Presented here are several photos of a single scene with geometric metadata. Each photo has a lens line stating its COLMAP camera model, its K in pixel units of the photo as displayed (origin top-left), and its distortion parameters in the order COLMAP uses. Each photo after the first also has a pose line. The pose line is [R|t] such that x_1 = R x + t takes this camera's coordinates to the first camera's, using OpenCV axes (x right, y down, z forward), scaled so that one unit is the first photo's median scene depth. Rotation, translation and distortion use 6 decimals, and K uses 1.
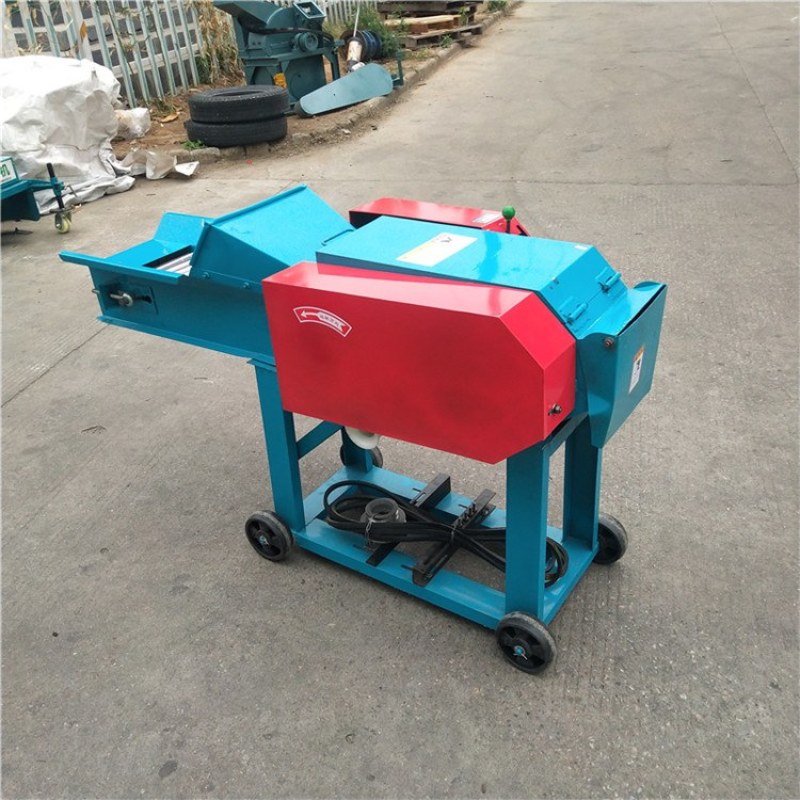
lens RADIAL K [[820.4, 0, 406.7], [0, 820.4, 402.4], [0, 0, 1]] dist [0.017168, 0.000000]
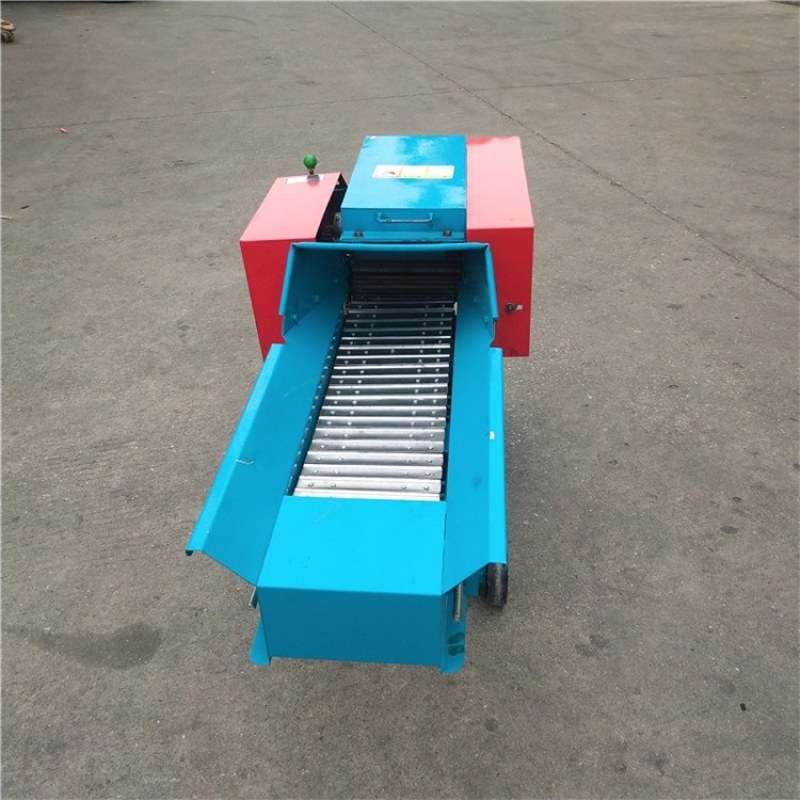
lens RADIAL K [[820.4, 0, 400.4], [0, 820.4, 395.6], [0, 0, 1]] dist [0.017168, 0.000000]
pose [[-0.493847, -0.403826, 0.770091, -0.822514], [0.486536, 0.605688, 0.629623, -0.632824], [-0.720693, 0.685614, -0.102642, 1.201521]]
